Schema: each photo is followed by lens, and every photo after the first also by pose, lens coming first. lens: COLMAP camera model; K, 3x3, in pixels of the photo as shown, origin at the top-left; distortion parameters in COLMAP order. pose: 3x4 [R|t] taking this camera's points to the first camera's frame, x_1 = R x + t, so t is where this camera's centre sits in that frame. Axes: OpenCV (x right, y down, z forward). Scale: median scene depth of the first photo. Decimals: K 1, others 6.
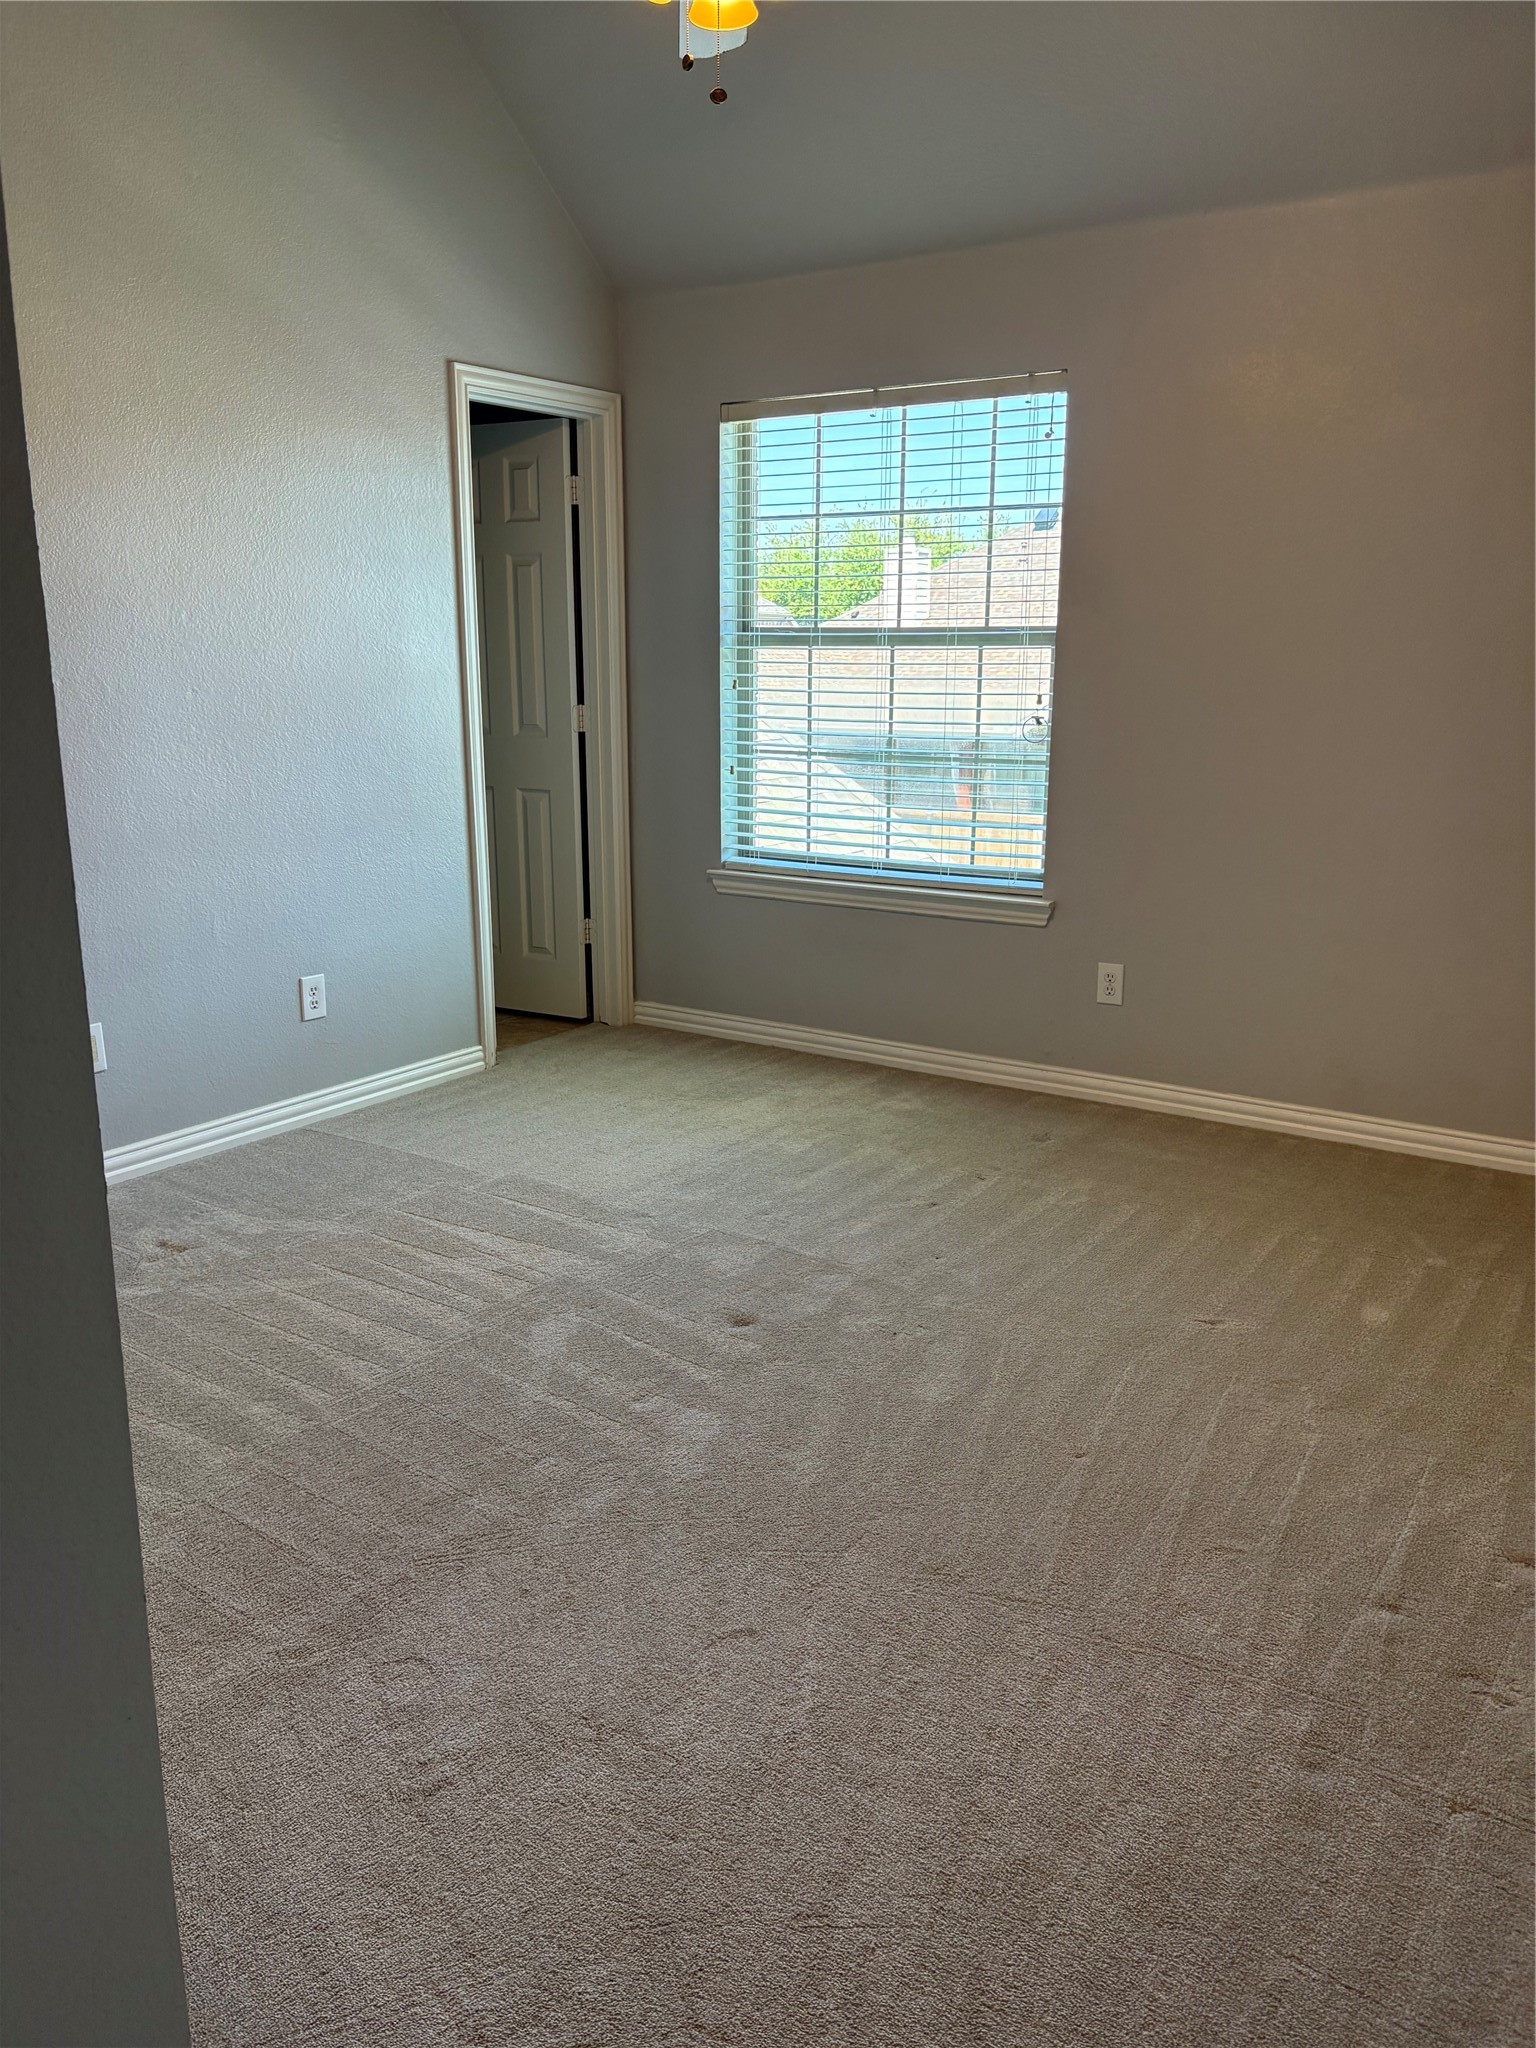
lens RADIAL K [[1575.0, 0, 776.0], [0, 1575.0, 1031.0], [0, 0, 1]] dist [0.072817, -0.067531]
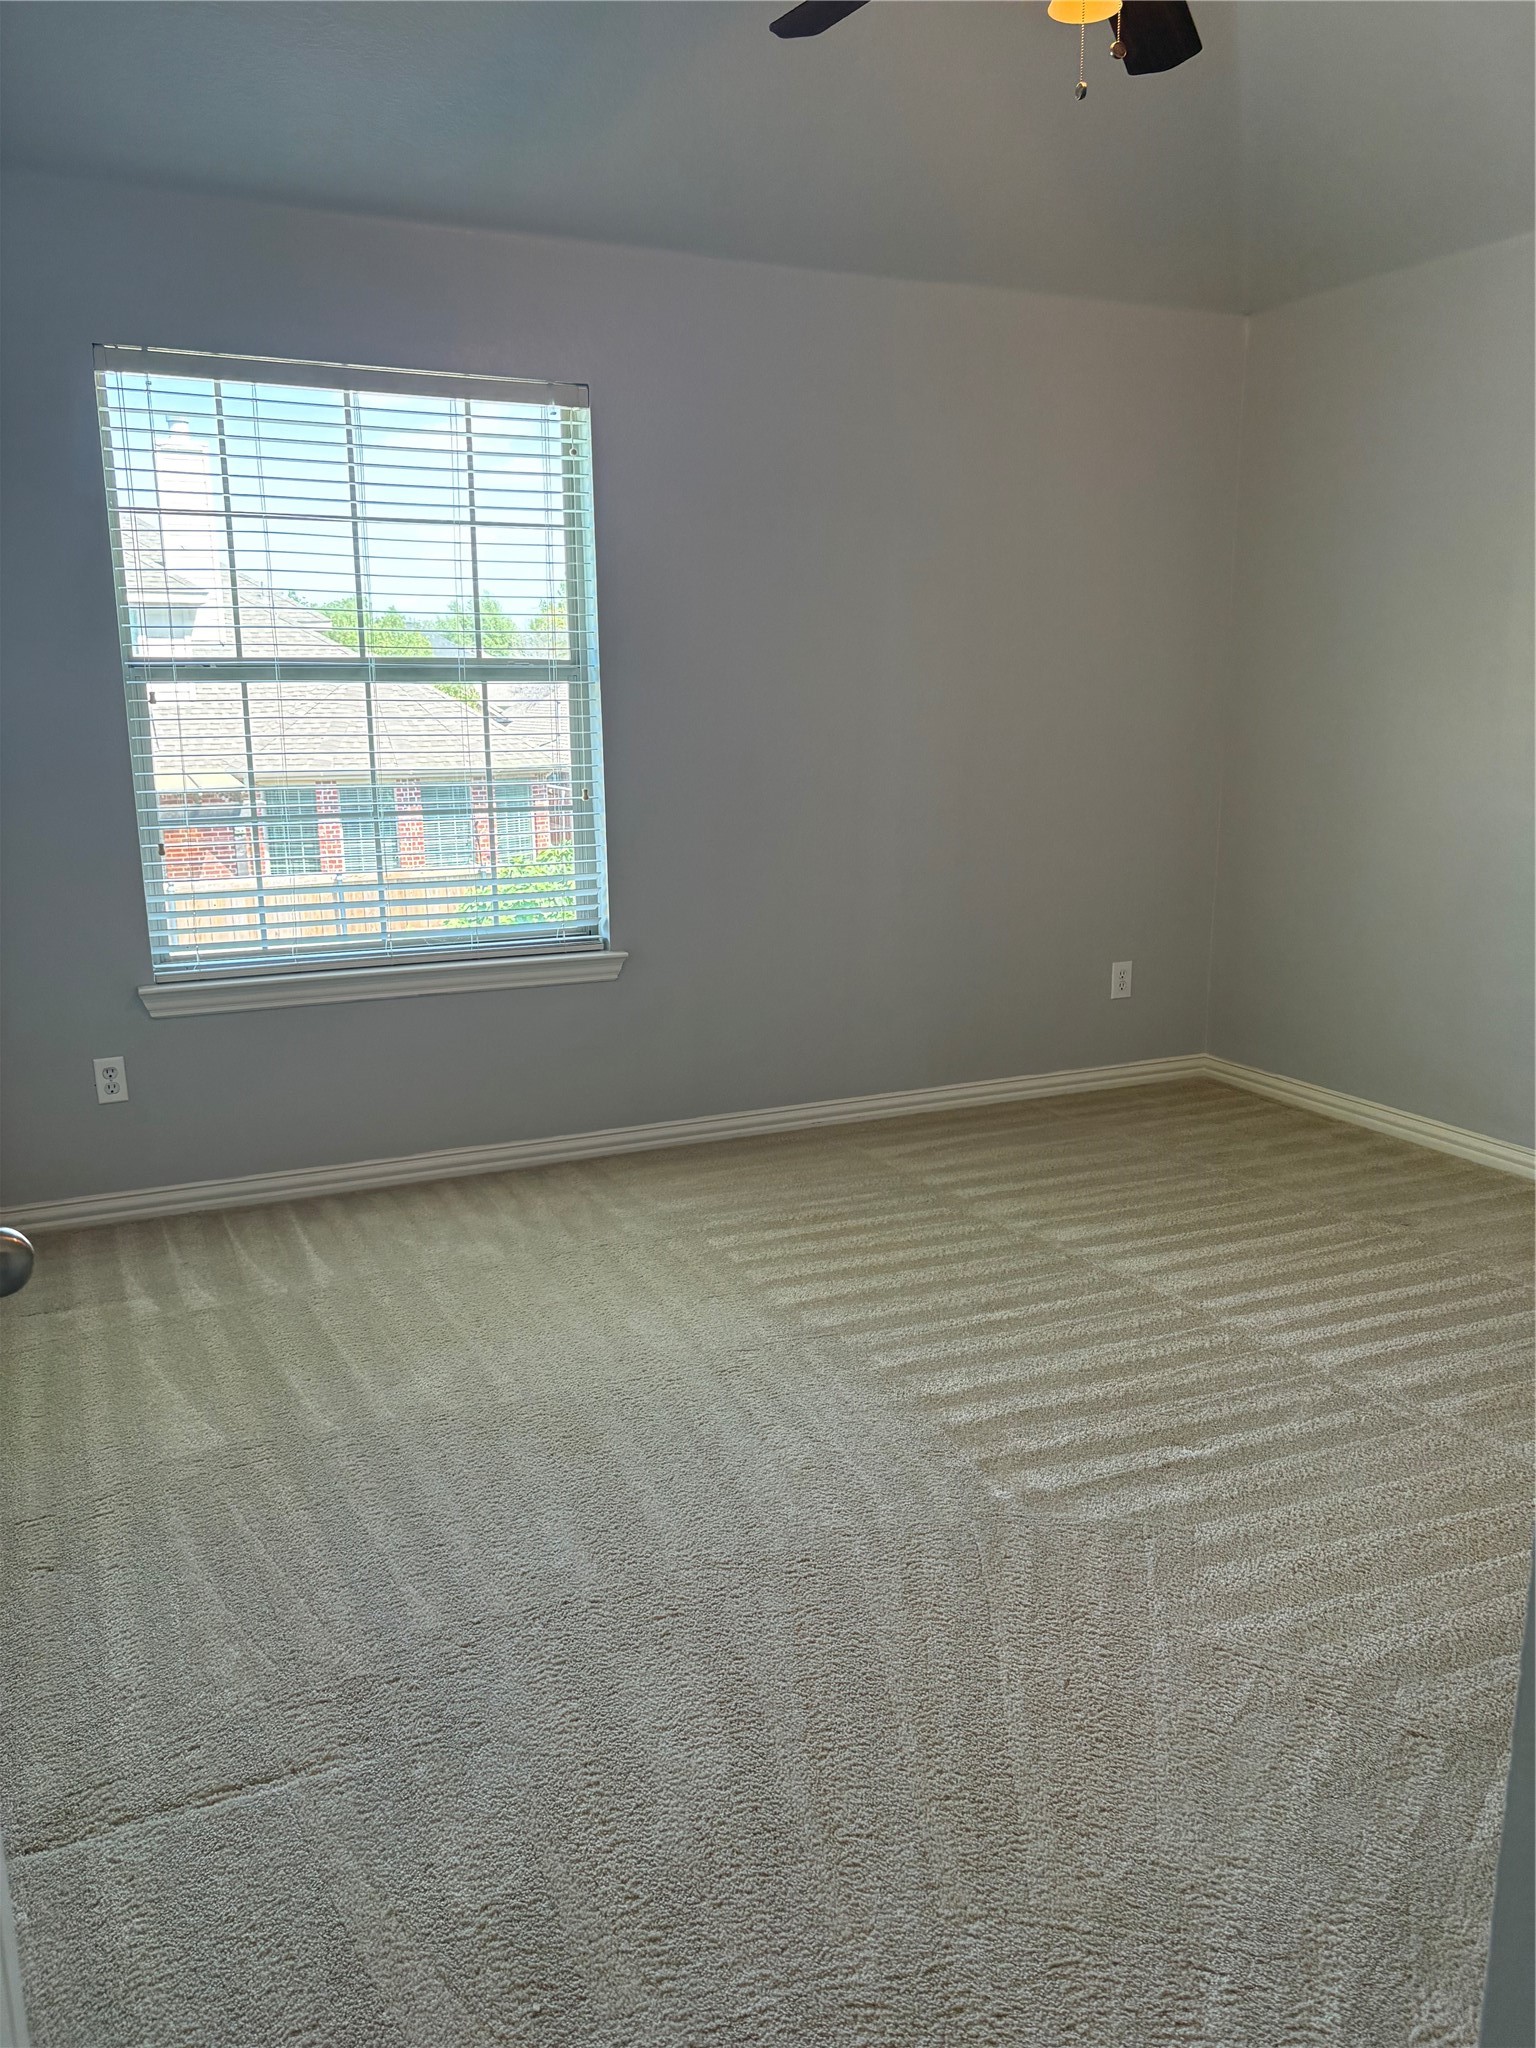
lens RADIAL K [[1665.2, 0, 768.7], [0, 1665.2, 1078.7], [0, 0, 1]] dist [0.035509, 0.000905]
pose [[0.503814, -0.206274, 0.838822, -0.626542], [0.209614, 0.971240, 0.112938, -0.100814], [-0.837994, 0.118929, 0.532562, 0.404431]]
